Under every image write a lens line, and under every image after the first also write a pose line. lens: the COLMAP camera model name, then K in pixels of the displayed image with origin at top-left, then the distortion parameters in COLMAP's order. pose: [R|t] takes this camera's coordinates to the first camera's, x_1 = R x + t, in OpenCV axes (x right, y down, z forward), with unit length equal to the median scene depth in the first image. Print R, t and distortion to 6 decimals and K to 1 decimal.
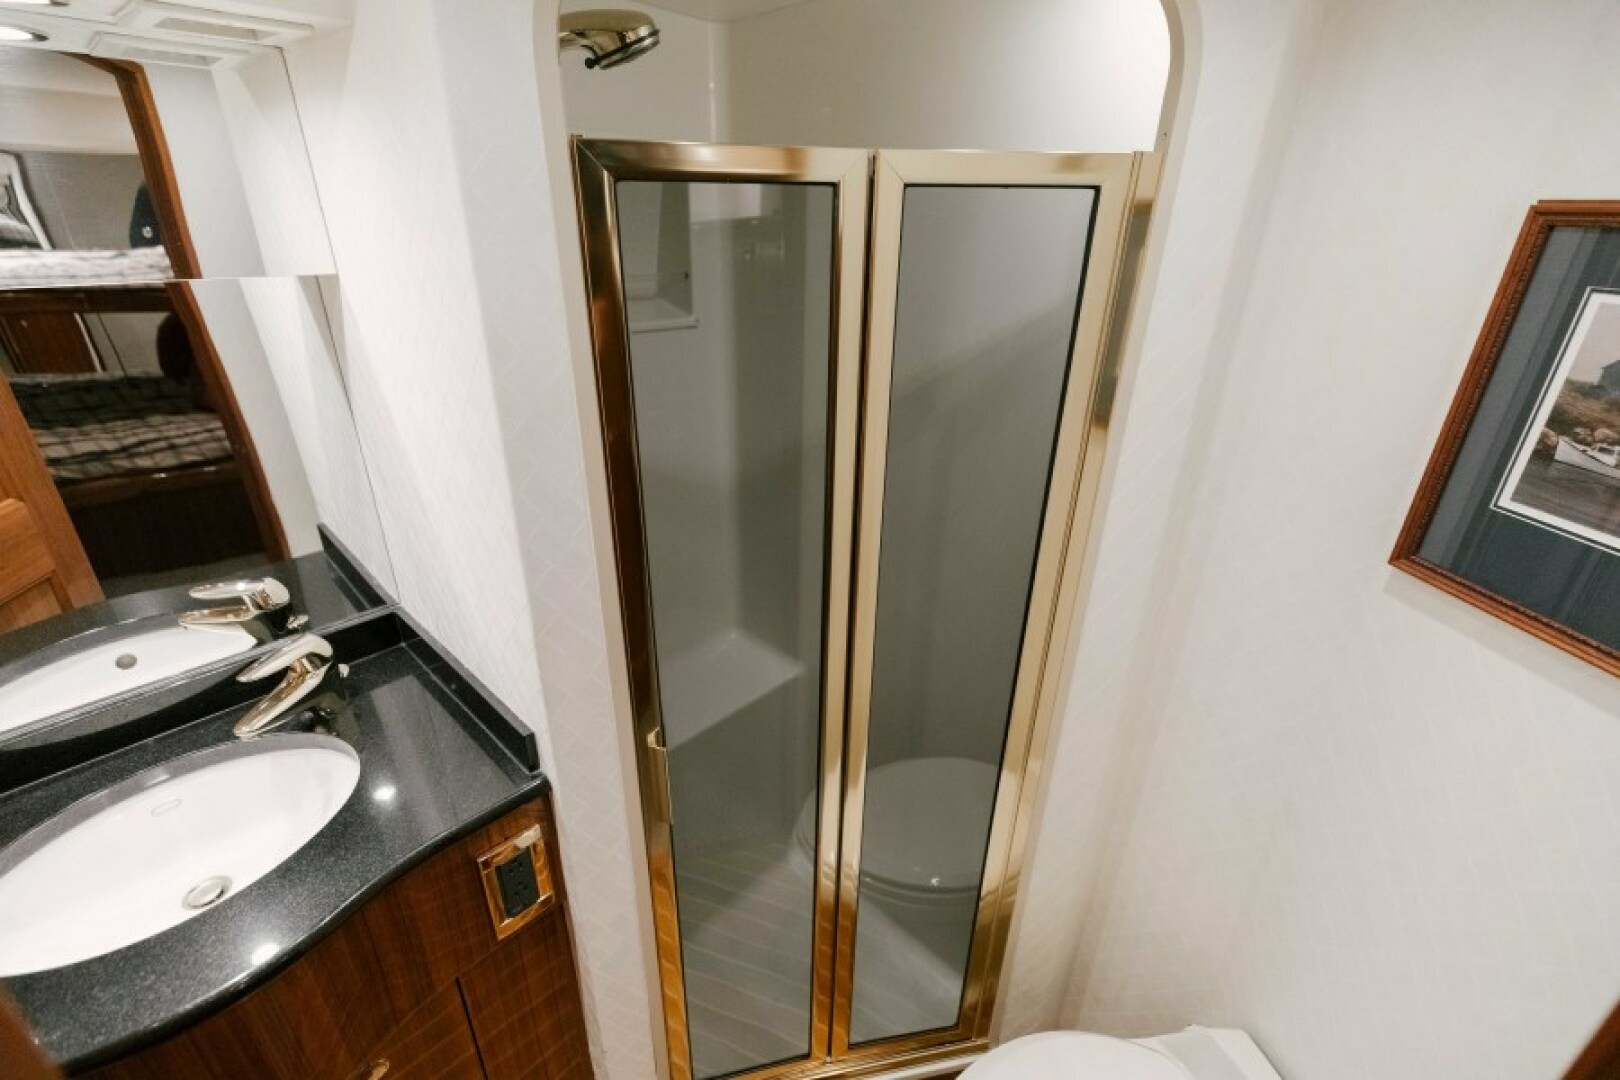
lens RADIAL K [[713.1, 0, 808.4], [0, 713.1, 525.8], [0, 0, 1]] dist [0.011471, -0.002560]
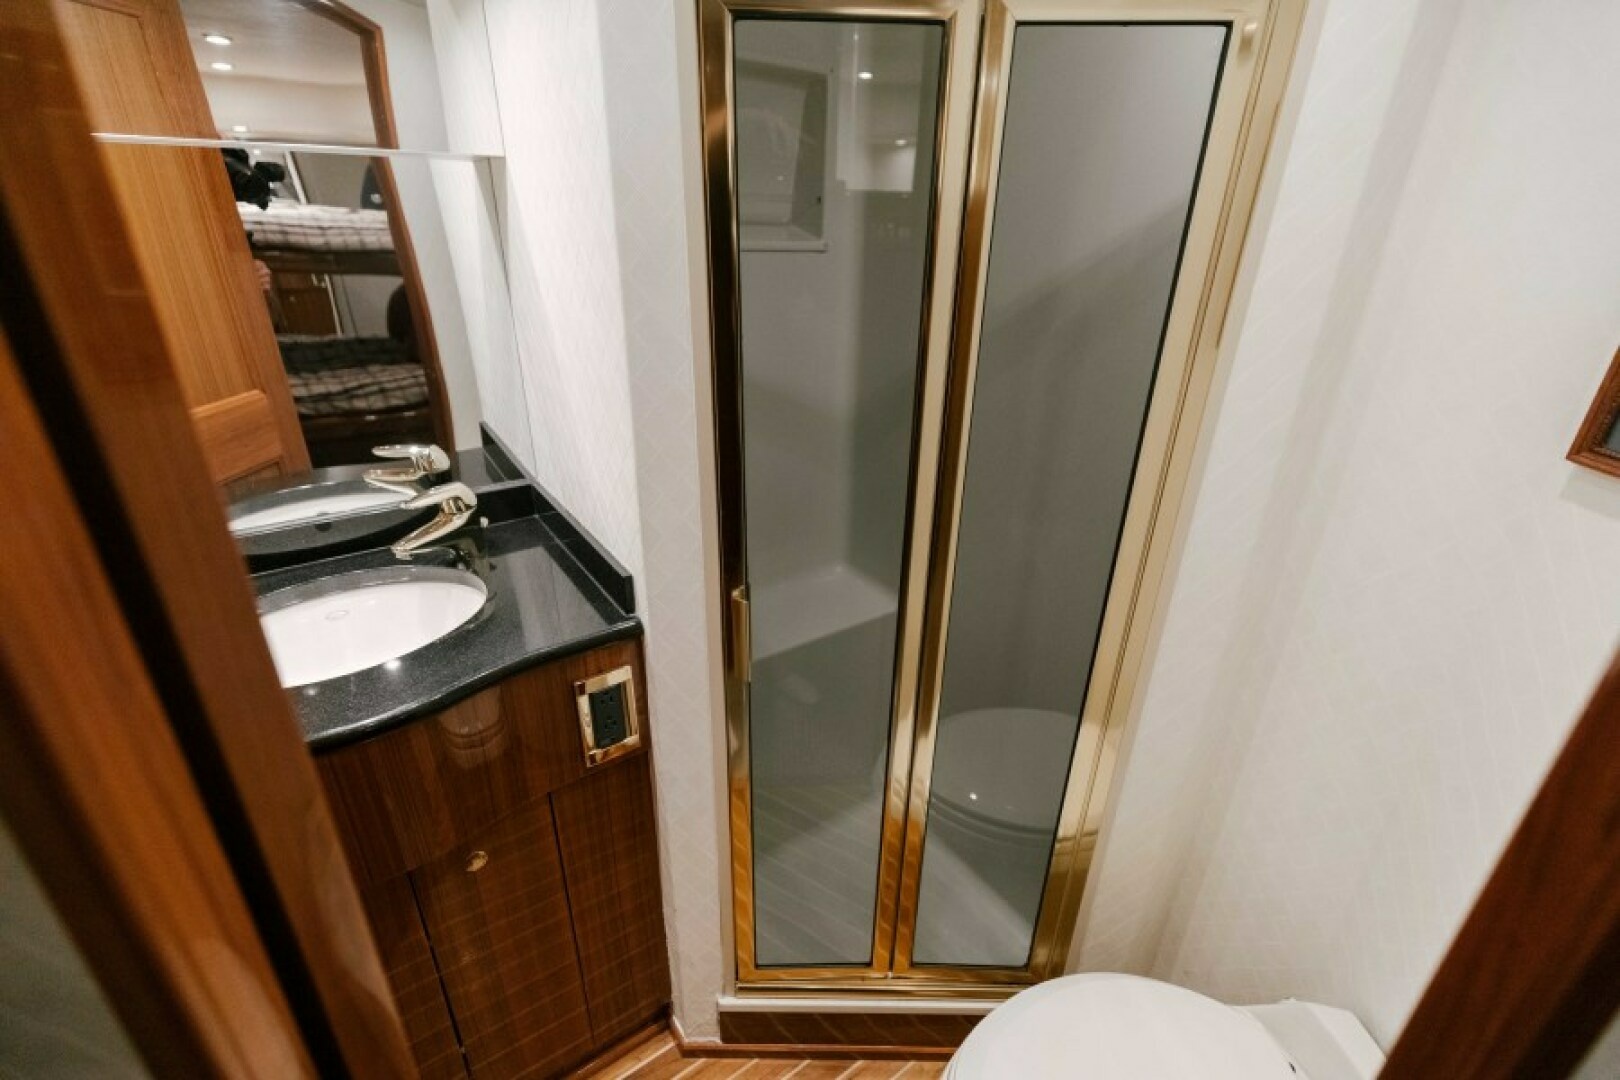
lens RADIAL K [[713.1, 0, 814.6], [0, 713.1, 529.6], [0, 0, 1]] dist [0.011471, -0.002560]
pose [[0.979780, 0.082690, -0.182188, 0.070734], [-0.084960, 0.996373, -0.004676, 0.181019], [0.181141, 0.020060, 0.983253, -0.013383]]
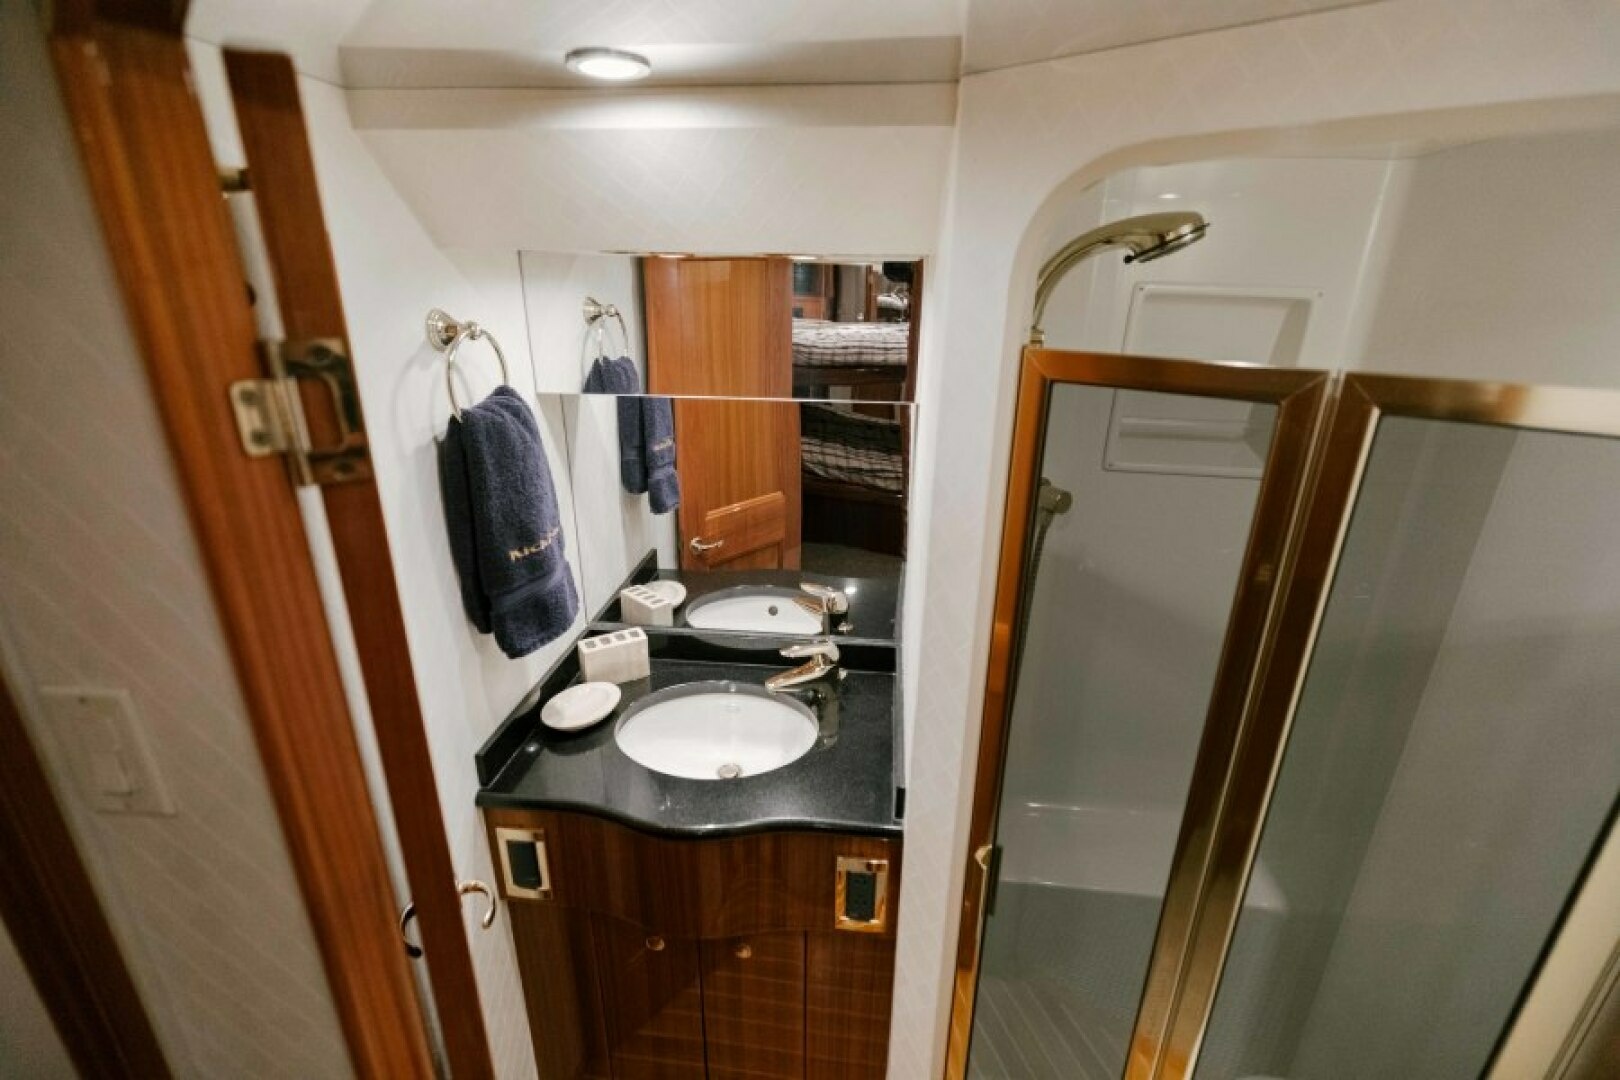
lens RADIAL K [[713.1, 0, 837.9], [0, 713.1, 535.7], [0, 0, 1]] dist [0.011471, -0.002560]
pose [[0.625429, 0.269661, -0.732203, 0.276529], [-0.340212, 0.938732, 0.055122, -0.120997], [0.702207, 0.214629, 0.678852, 0.017226]]
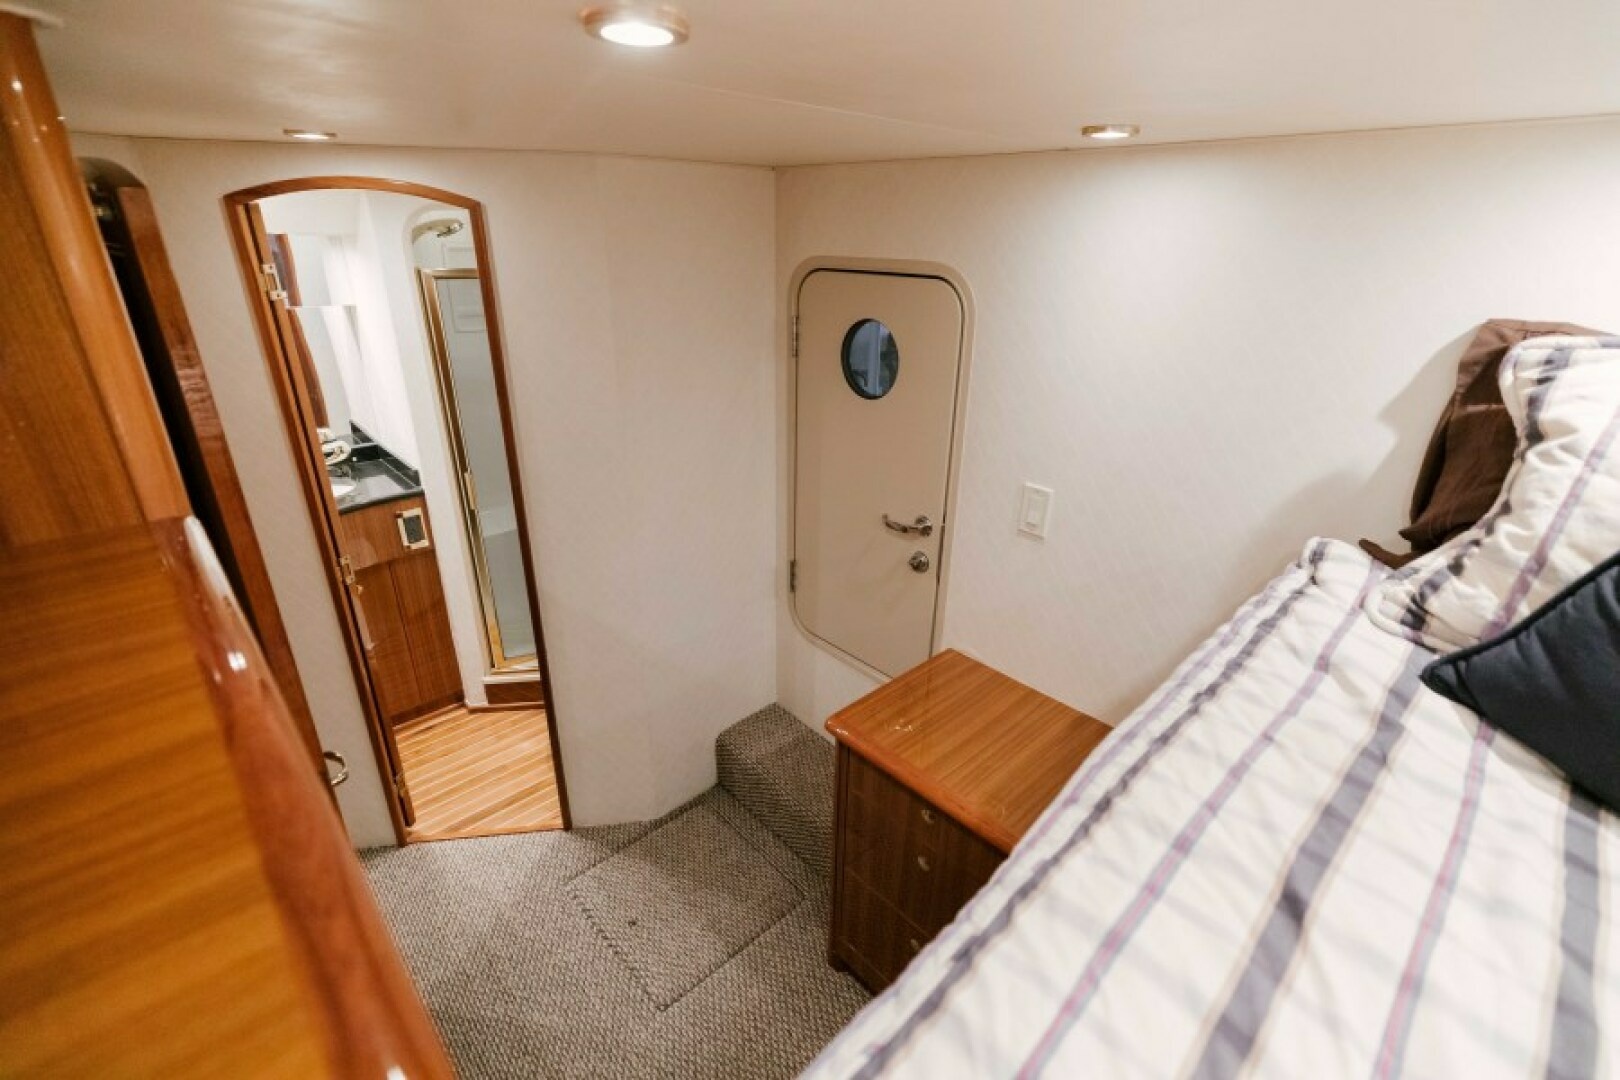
lens RADIAL K [[713.1, 0, 809.1], [0, 713.1, 539.4], [0, 0, 1]] dist [0.011471, -0.002560]
pose [[0.998408, 0.023823, -0.051136, 1.145794], [-0.025072, 0.999399, -0.023923, 0.526088], [0.050536, 0.025167, 0.998405, -1.509597]]
